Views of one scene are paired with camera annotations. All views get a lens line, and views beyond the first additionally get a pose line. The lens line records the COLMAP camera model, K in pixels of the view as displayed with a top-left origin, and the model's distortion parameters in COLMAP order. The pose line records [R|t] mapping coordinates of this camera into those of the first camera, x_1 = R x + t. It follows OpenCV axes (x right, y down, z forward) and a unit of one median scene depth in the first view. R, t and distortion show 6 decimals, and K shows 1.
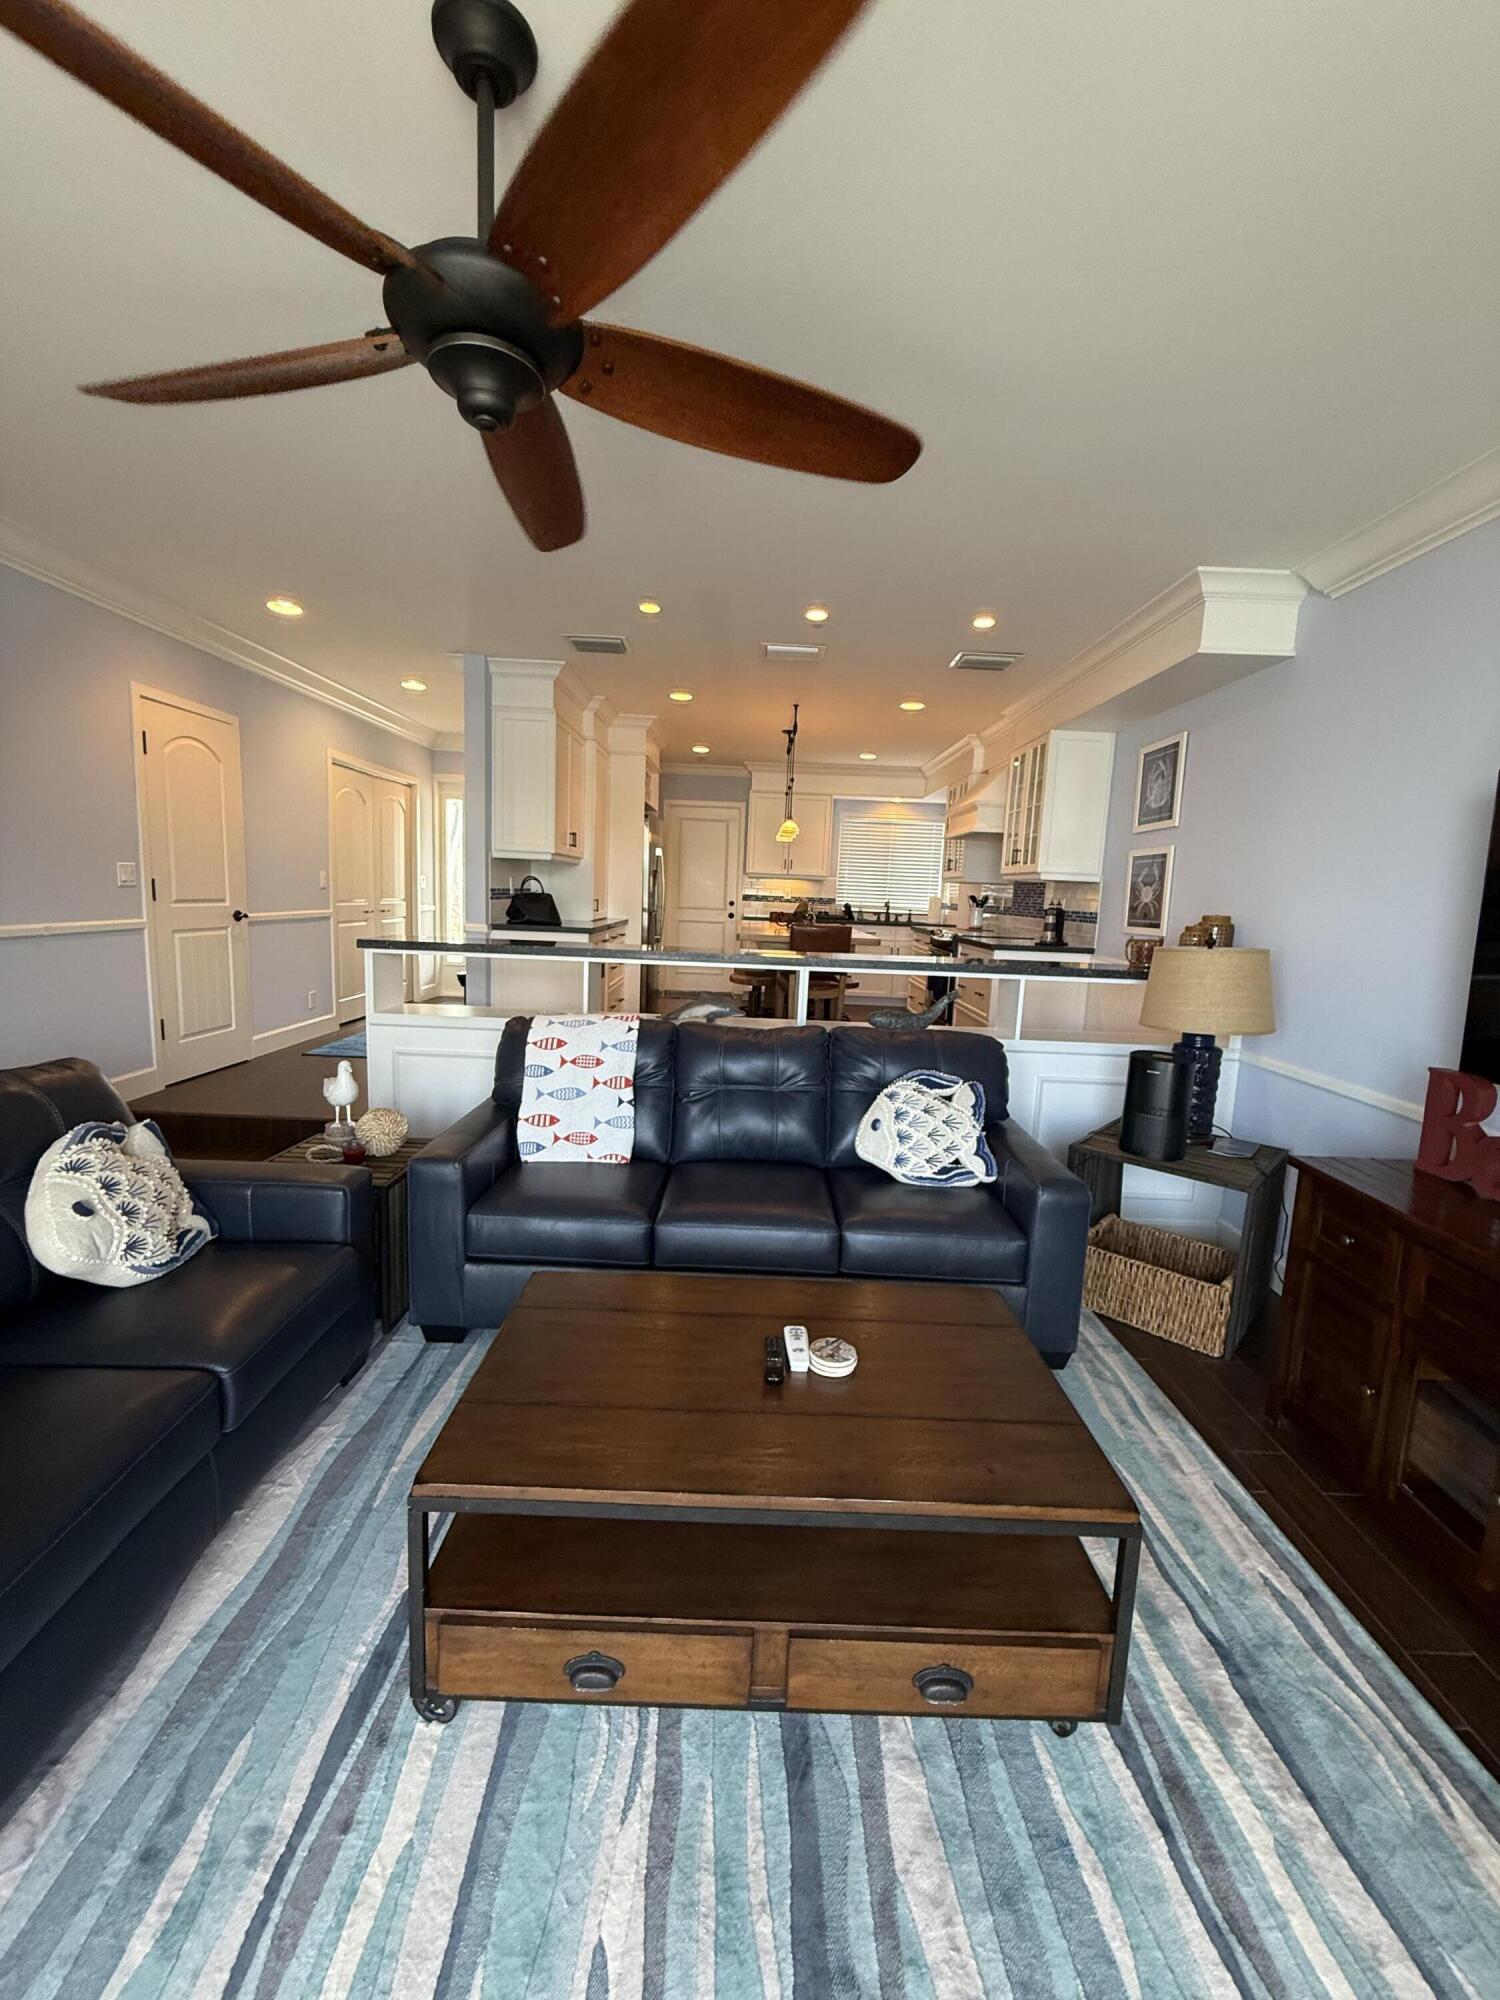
lens RADIAL K [[798.9, 0, 750.0], [0, 798.9, 1000.0], [0, 0, 1]] dist [-0.000289, 0.000641]
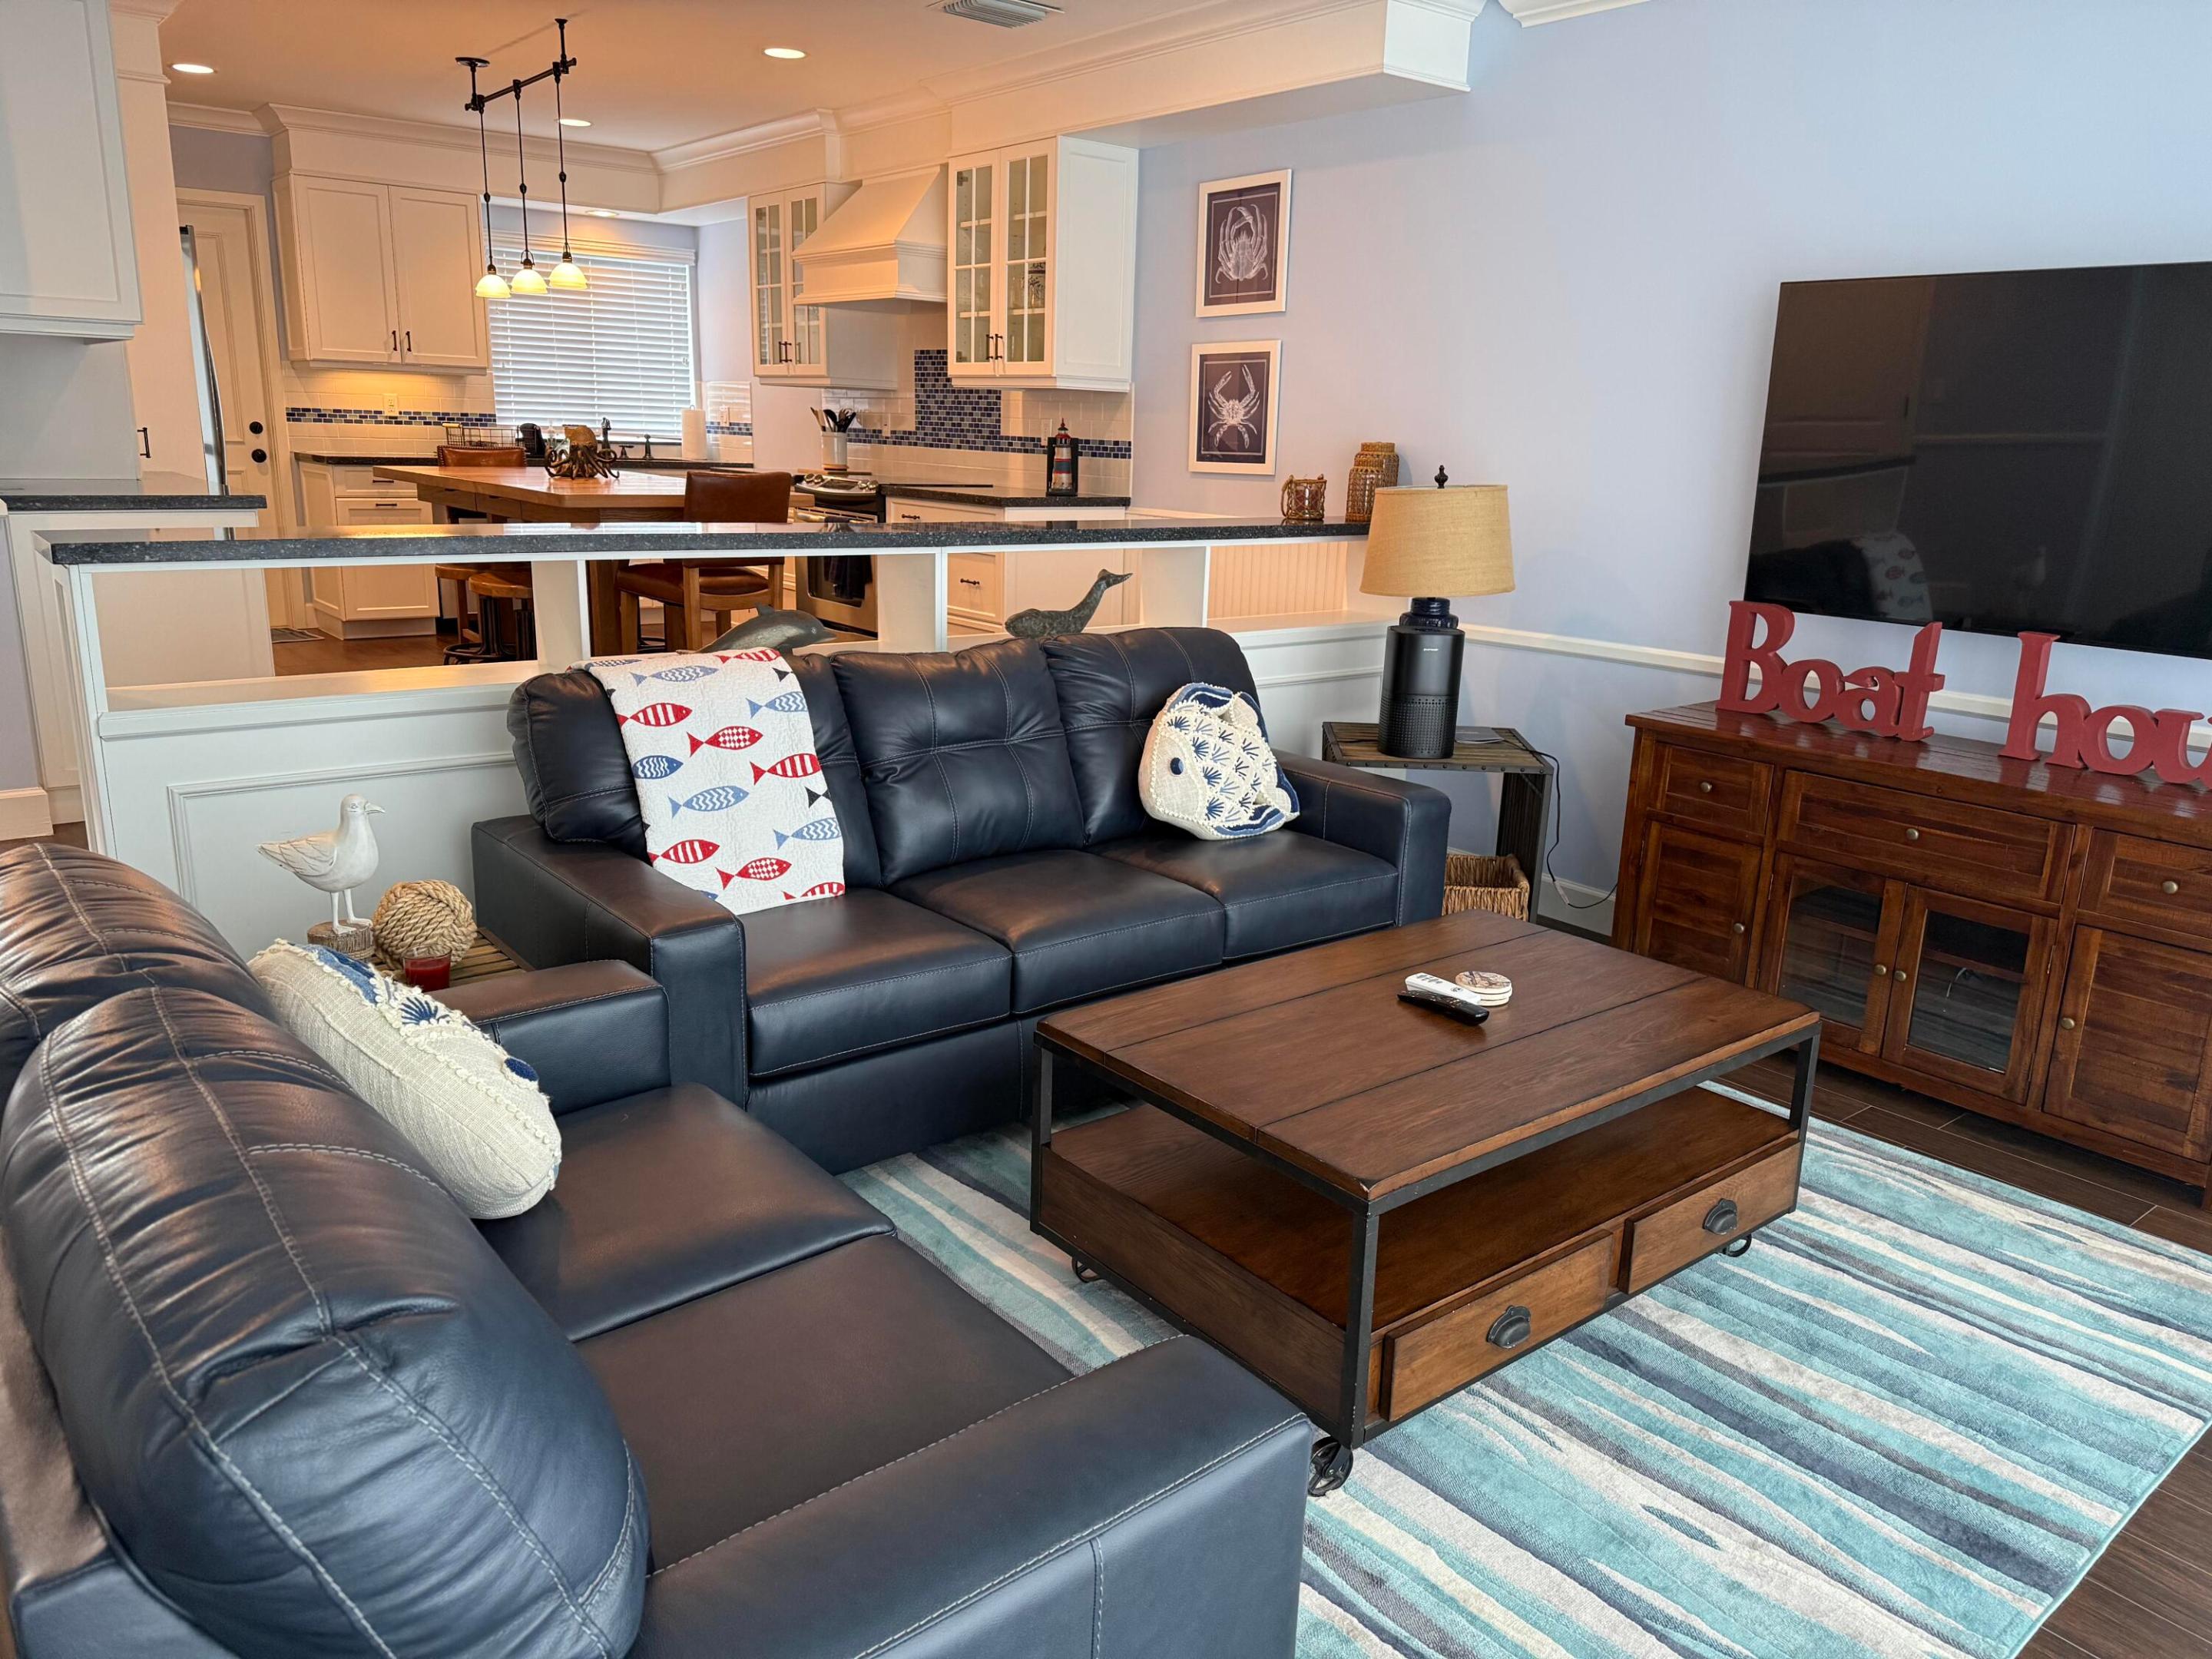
lens RADIAL K [[1538.6, 0, 1102.8], [0, 1538.6, 838.8], [0, 0, 1]] dist [0.117849, -0.181097]
pose [[0.783007, -0.175836, 0.596641, -0.650709], [0.086375, 0.980655, 0.175655, -0.022274], [-0.615986, -0.086004, 0.783048, -0.022633]]
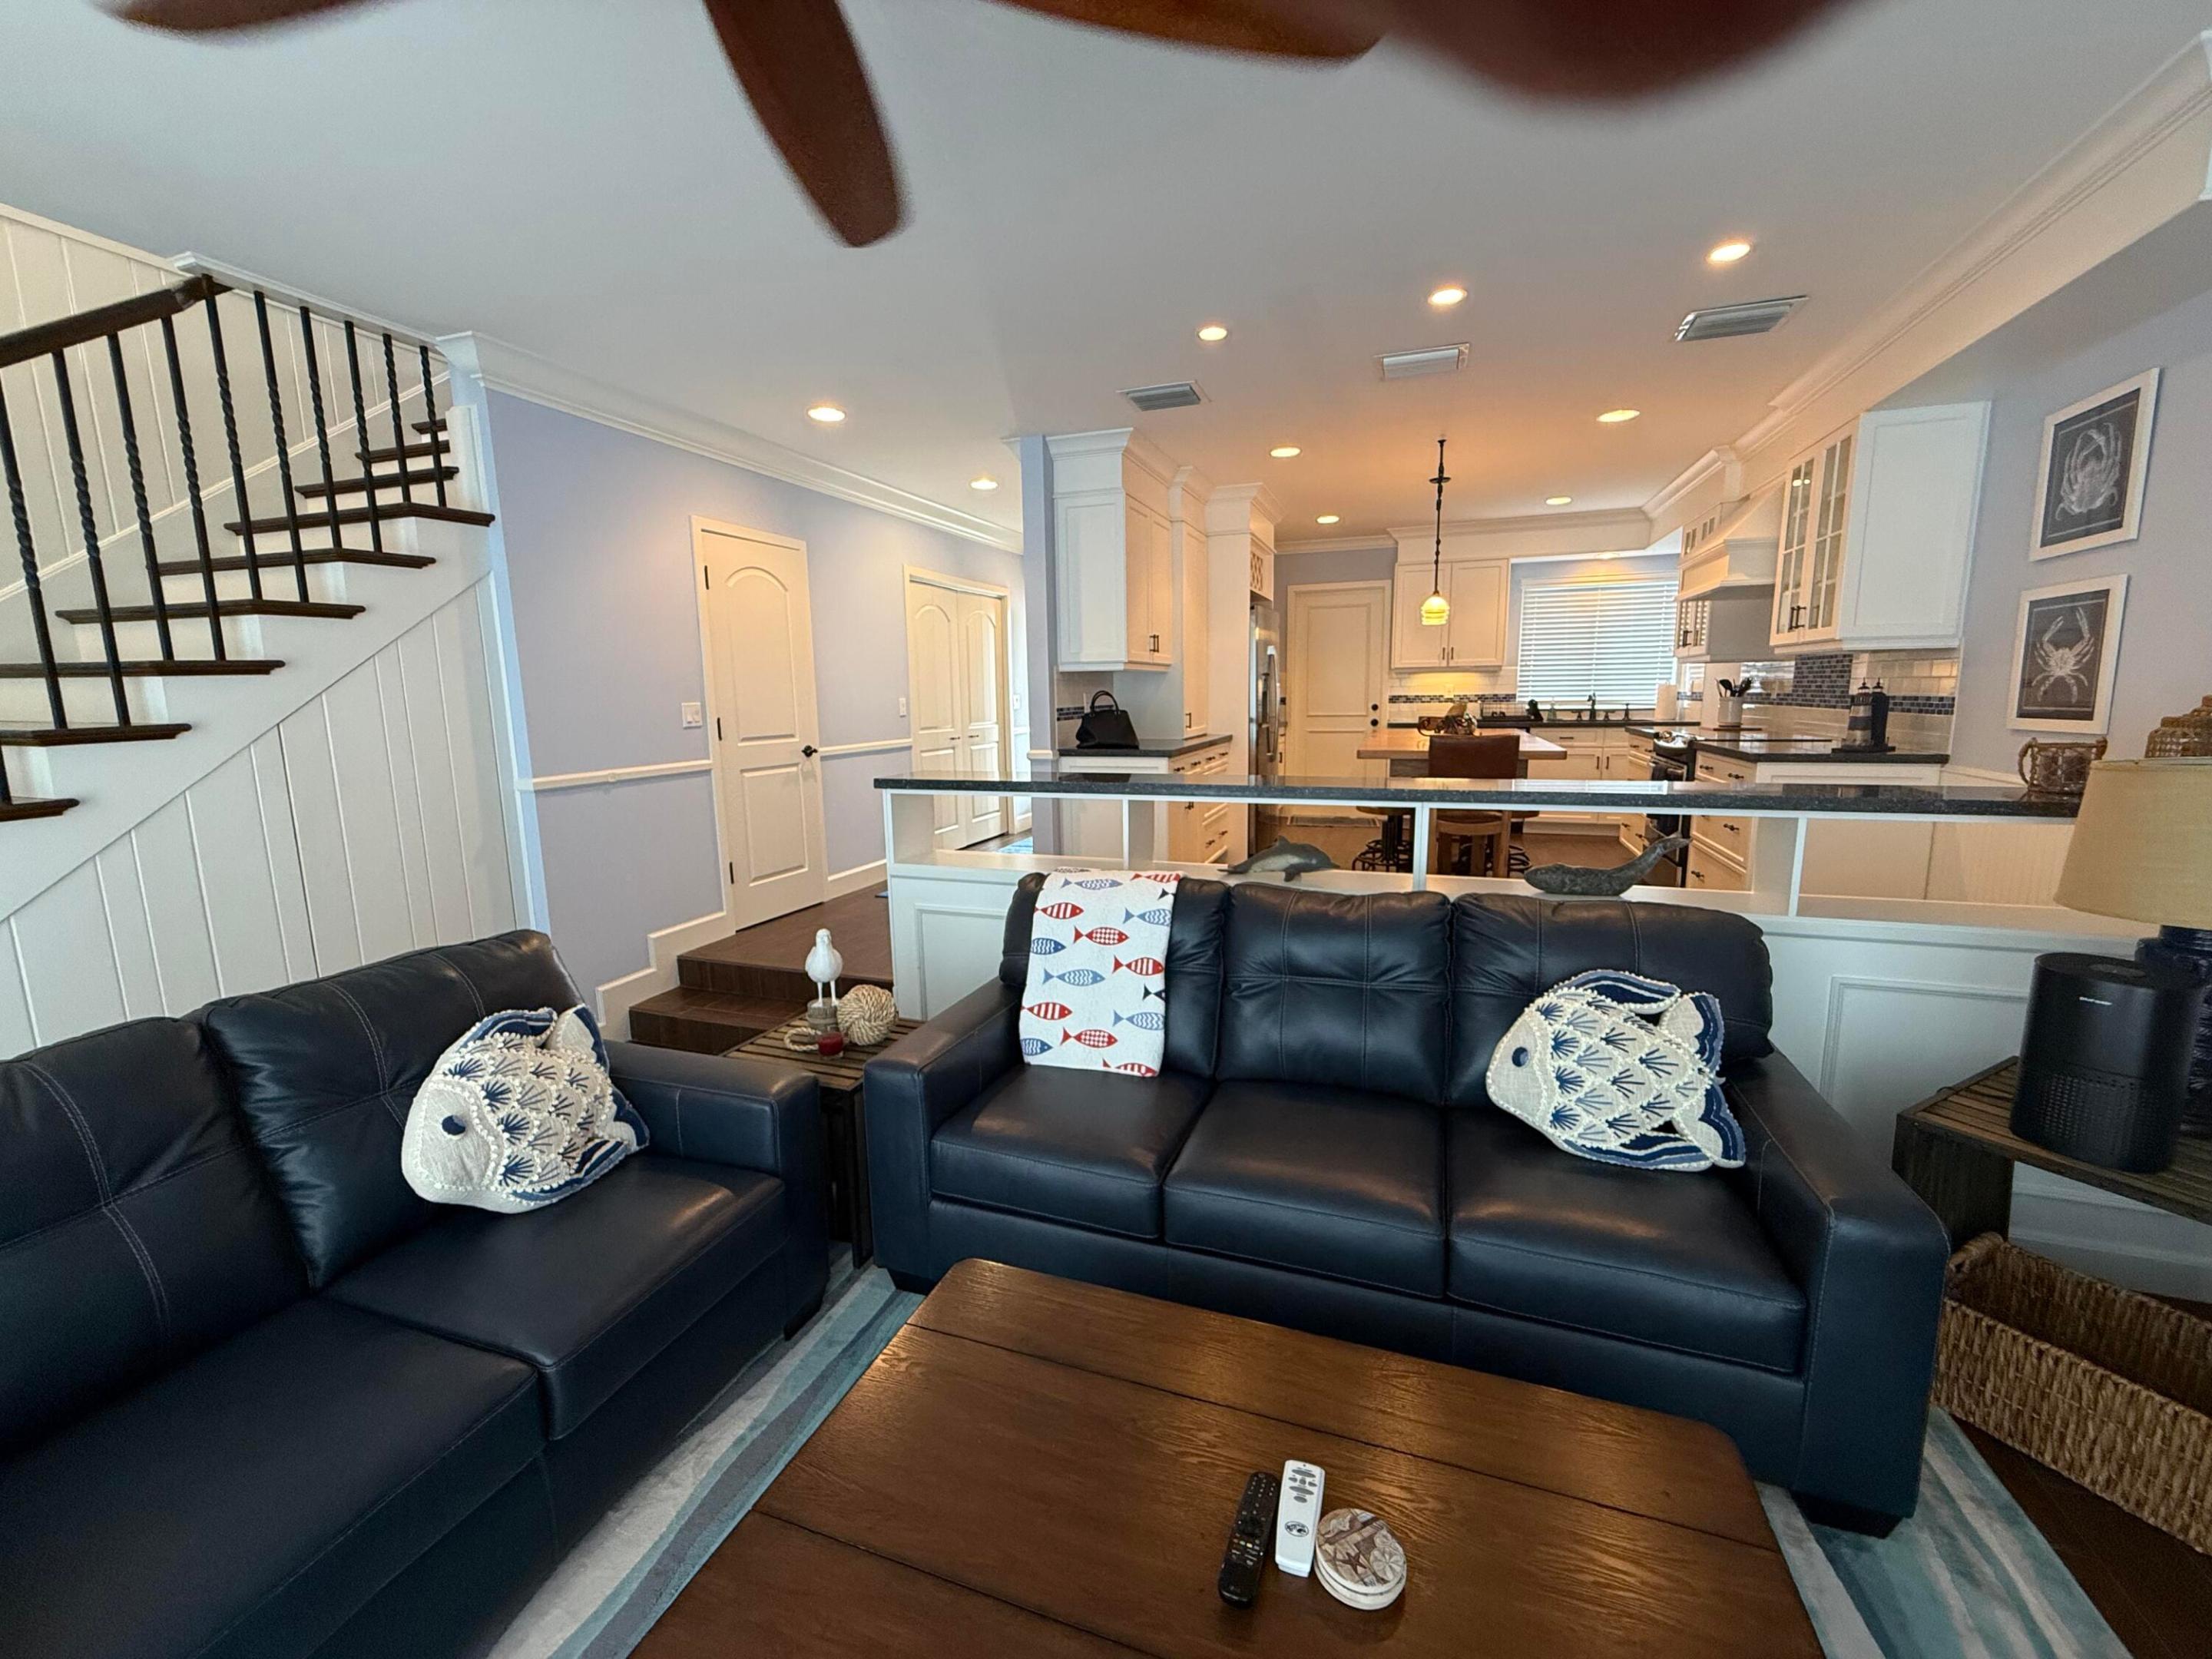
lens RADIAL K [[885.6, 0, 1106.5], [0, 885.6, 824.7], [0, 0, 1]] dist [0.000637, -0.000209]
pose [[0.939468, -0.006446, -0.342575, 0.083035], [0.009333, 0.999933, 0.006780, -0.033782], [0.342509, -0.009567, 0.939466, 0.204813]]
